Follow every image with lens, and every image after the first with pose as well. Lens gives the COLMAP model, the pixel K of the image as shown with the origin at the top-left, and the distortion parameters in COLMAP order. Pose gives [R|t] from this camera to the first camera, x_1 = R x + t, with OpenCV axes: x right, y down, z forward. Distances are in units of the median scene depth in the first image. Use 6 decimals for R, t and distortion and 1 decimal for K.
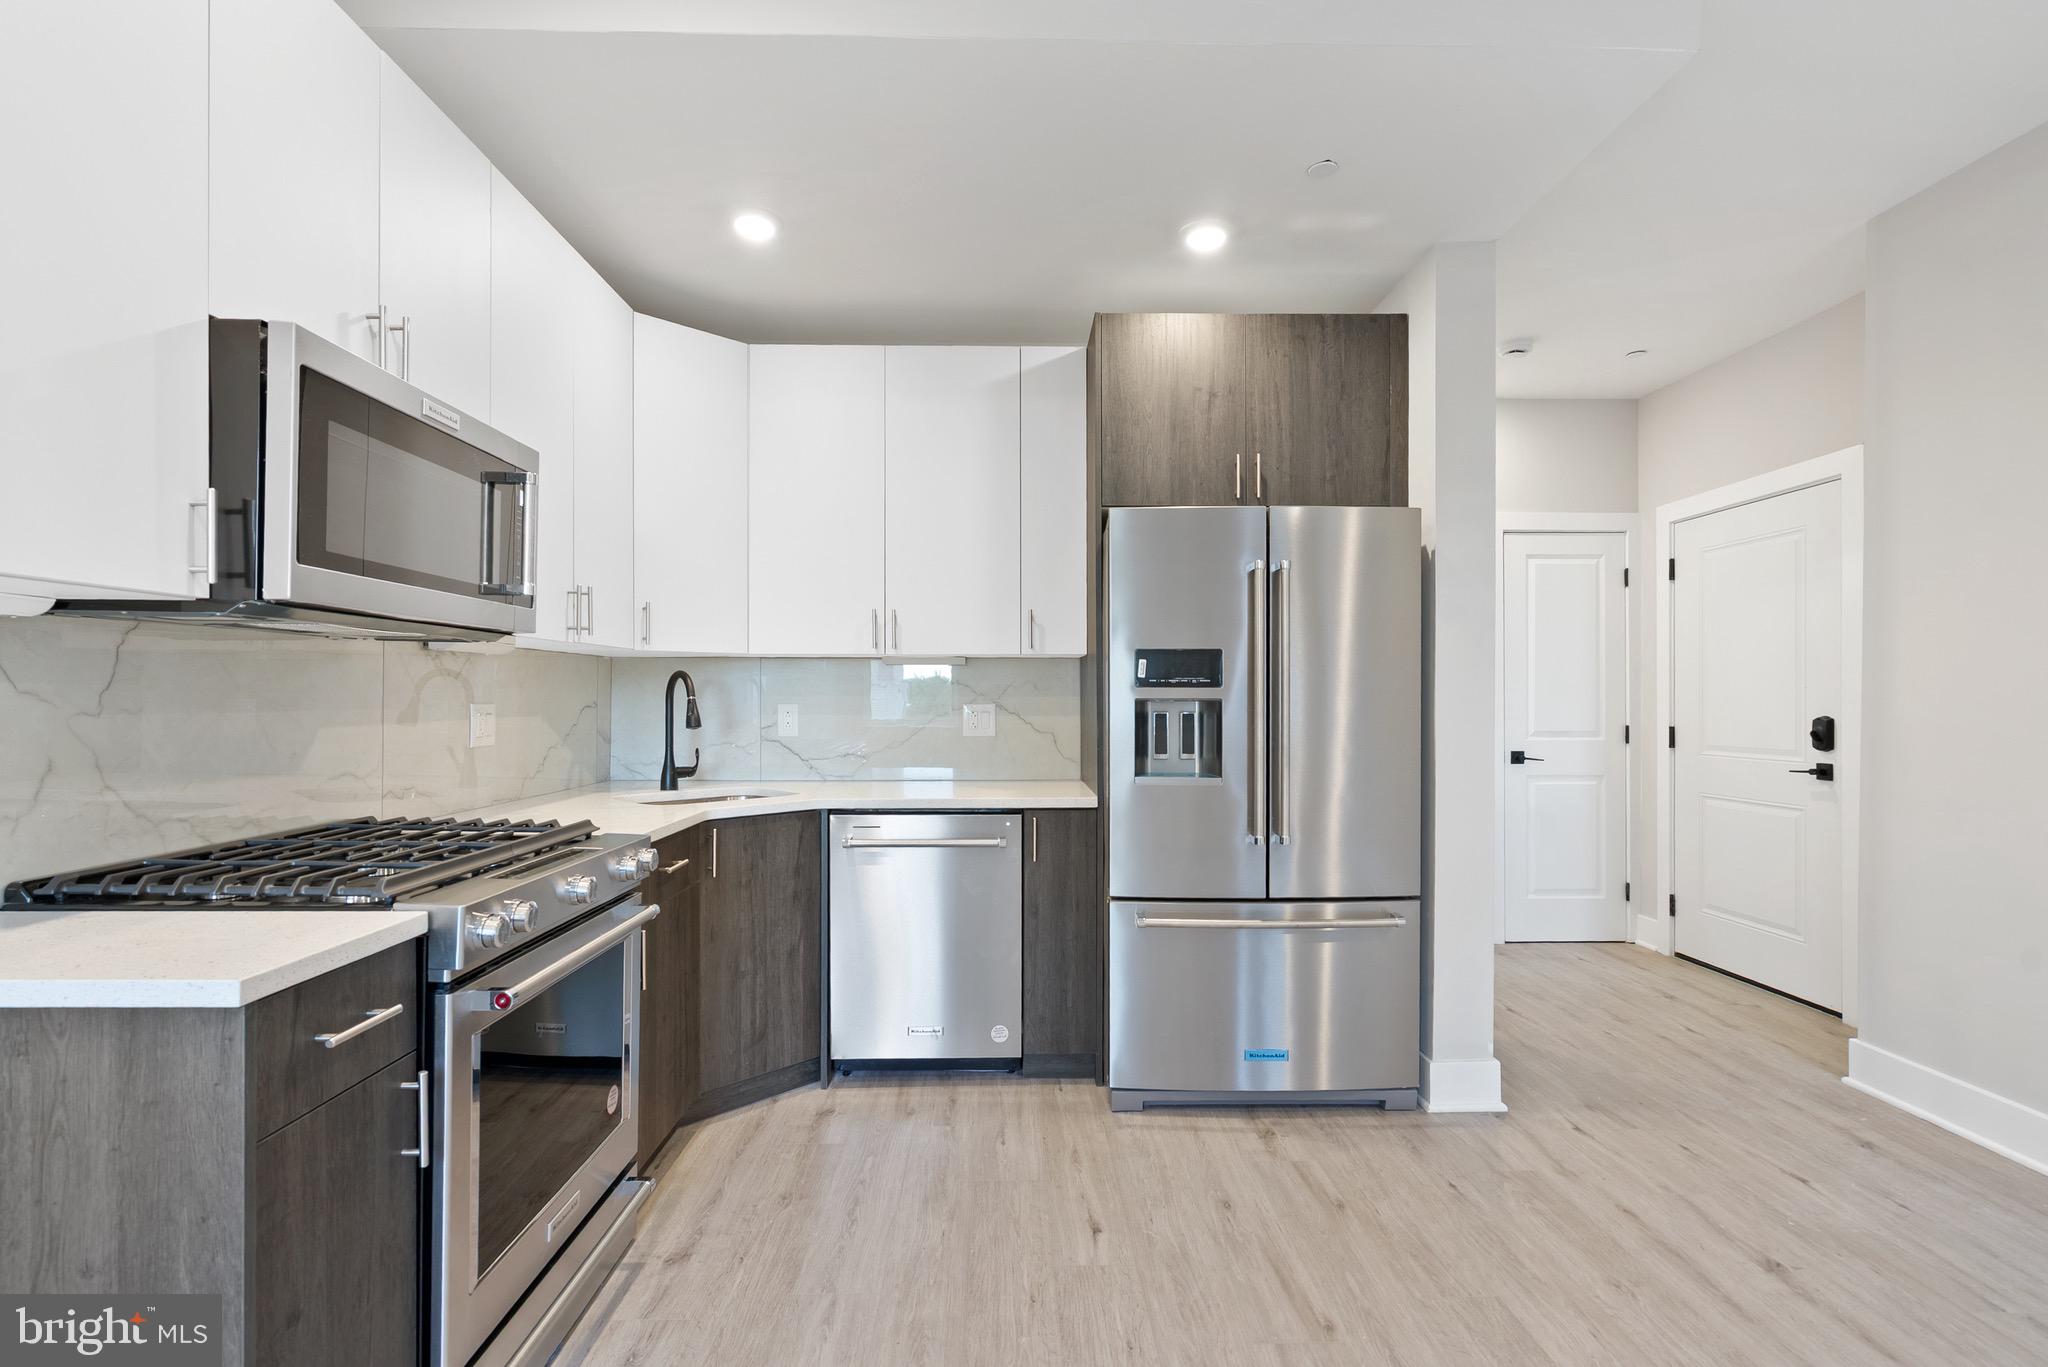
lens RADIAL K [[954.6, 0, 1017.7], [0, 954.6, 694.2], [0, 0, 1]] dist [-0.000563, 0.000292]
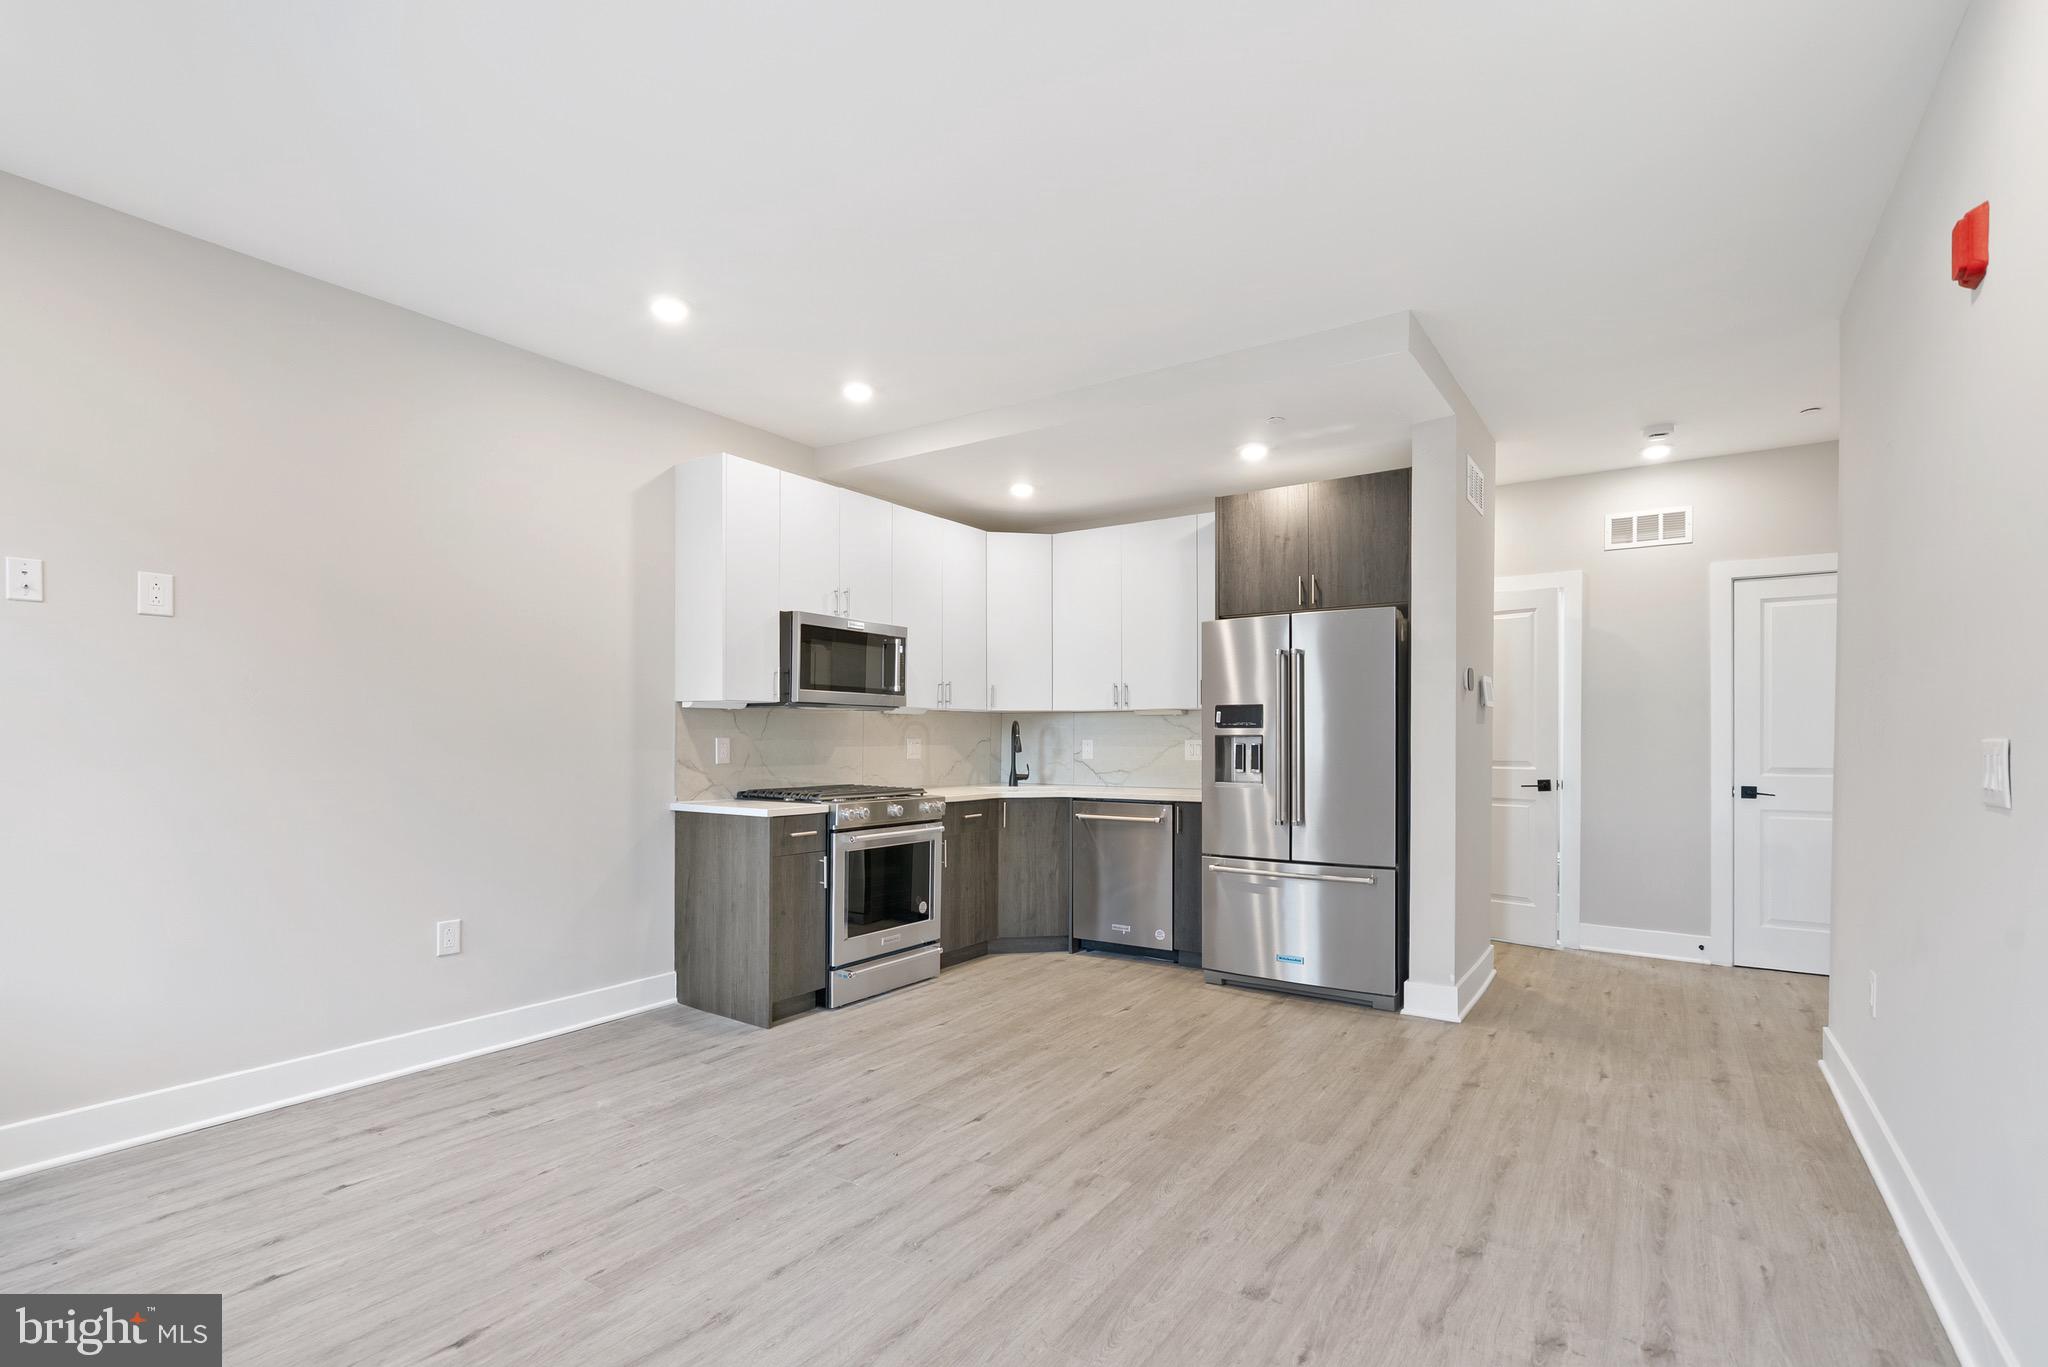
lens RADIAL K [[947.3, 0, 1021.9], [0, 947.3, 736.1], [0, 0, 1]] dist [-0.000851, 0.000035]
pose [[0.820694, -0.001154, -0.571367, 0.792179], [0.000650, 0.999999, -0.001087, 0.007833], [0.571367, 0.000521, 0.820694, -0.547665]]
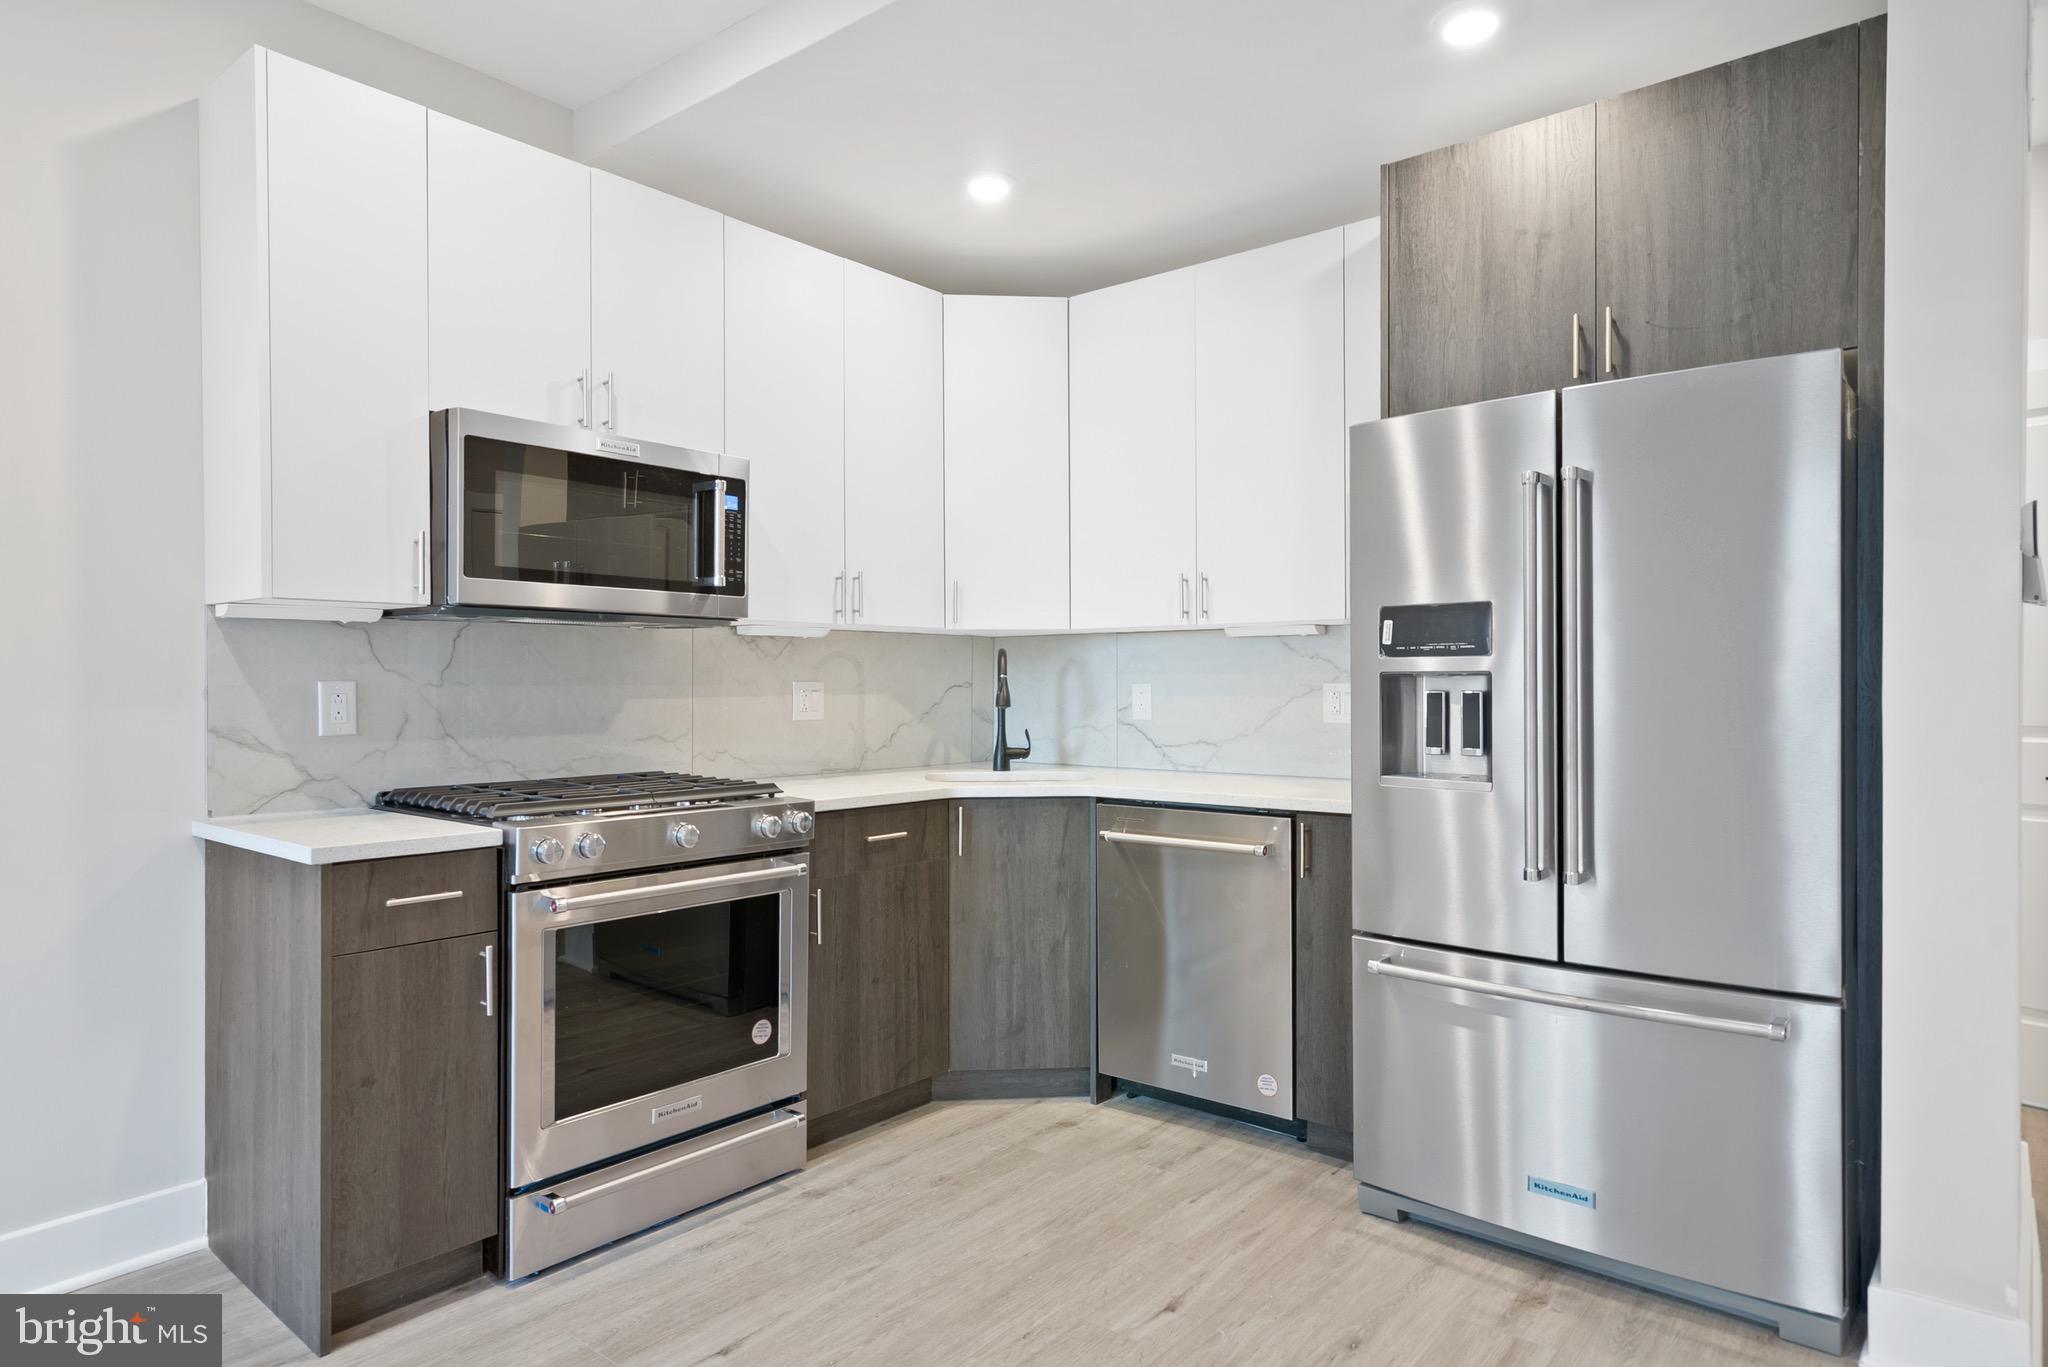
lens RADIAL K [[1190.0, 0, 1024.0], [0, 1190.0, 683.5], [0, 0, 1]] dist [0.016352, -0.000155]
pose [[0.761396, -0.002991, -0.648280, 0.522324], [0.004420, 0.999990, 0.000578, 0.011813], [0.648272, -0.003305, 0.761402, 0.097506]]
